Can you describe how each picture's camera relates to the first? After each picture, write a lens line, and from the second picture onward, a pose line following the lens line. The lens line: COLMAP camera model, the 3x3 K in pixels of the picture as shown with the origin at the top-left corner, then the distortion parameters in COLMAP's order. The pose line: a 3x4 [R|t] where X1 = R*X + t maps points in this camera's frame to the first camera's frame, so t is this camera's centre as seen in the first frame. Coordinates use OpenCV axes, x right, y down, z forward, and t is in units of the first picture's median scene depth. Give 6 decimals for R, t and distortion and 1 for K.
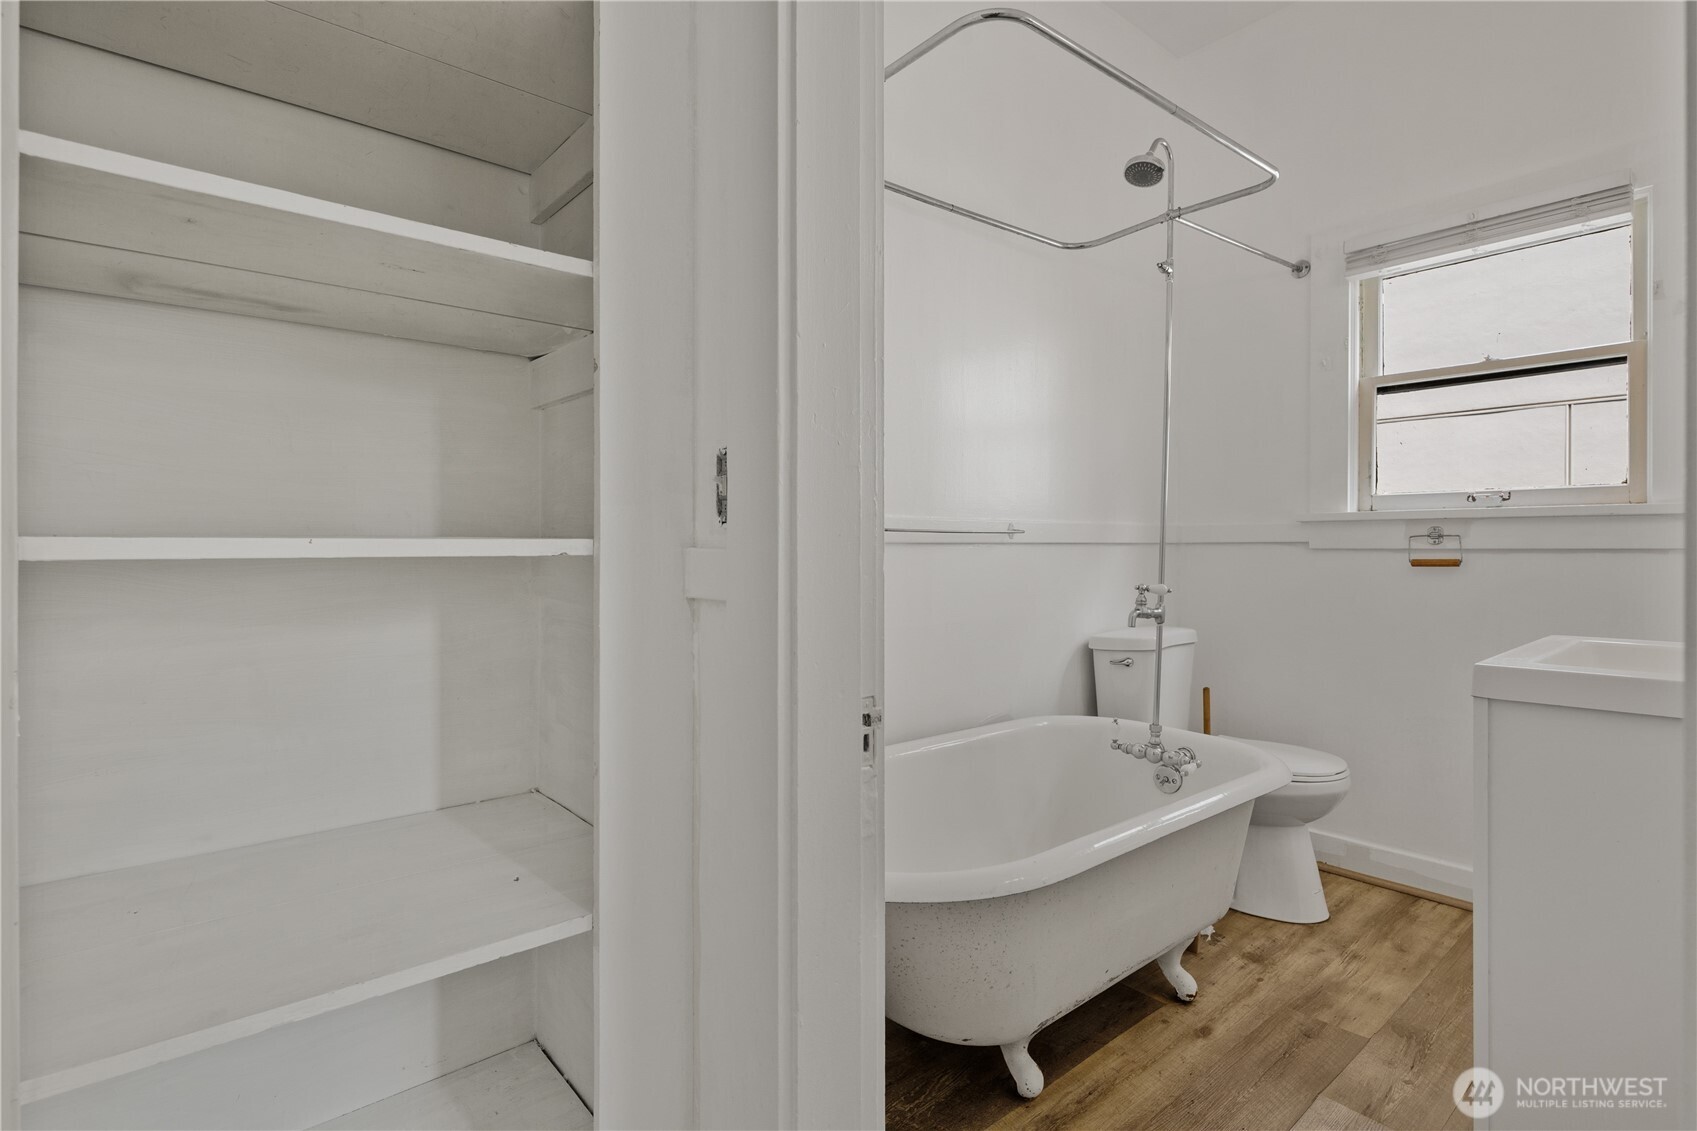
lens RADIAL K [[829.9, 0, 848.6], [0, 829.9, 557.2], [0, 0, 1]] dist [0.002745, -0.004021]
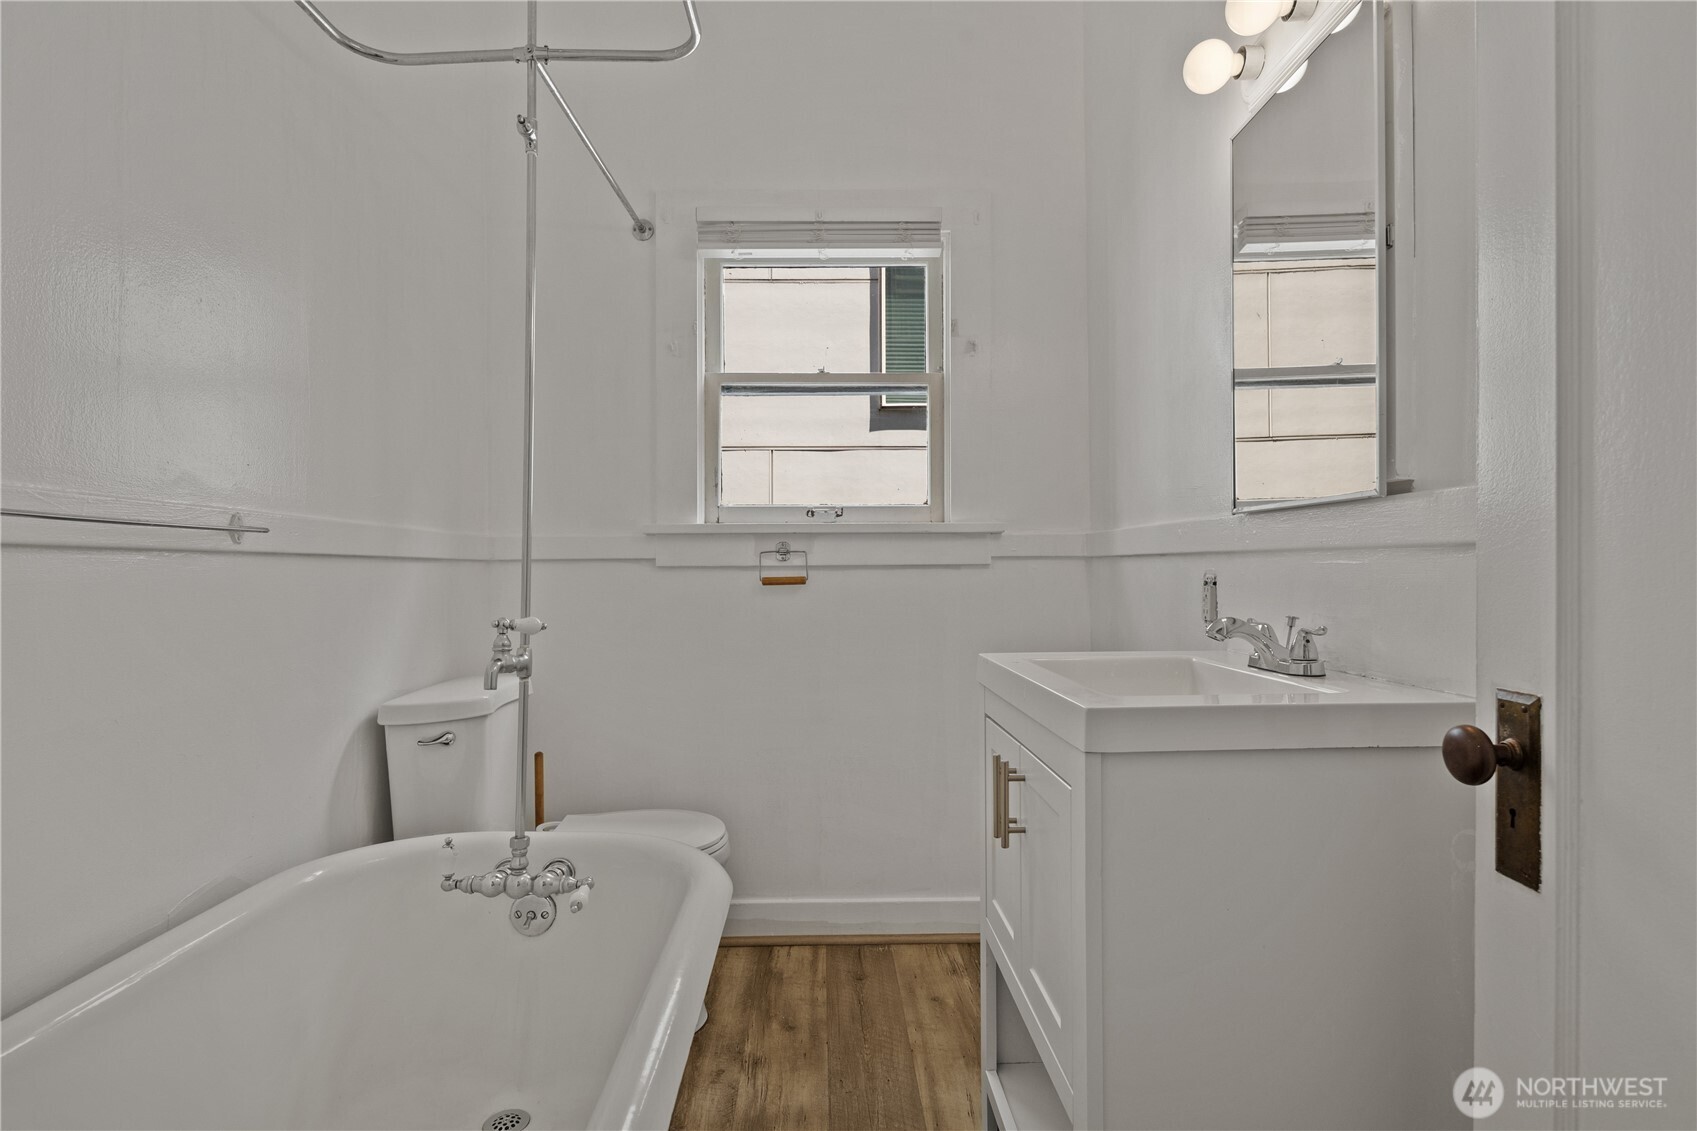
lens RADIAL K [[829.9, 0, 847.2], [0, 829.9, 573.6], [0, 0, 1]] dist [0.002745, -0.004021]
pose [[0.630537, -0.003941, 0.776149, 0.031101], [0.015749, 0.999846, -0.007718, 0.007190], [-0.776000, 0.017090, 0.630502, 0.366133]]
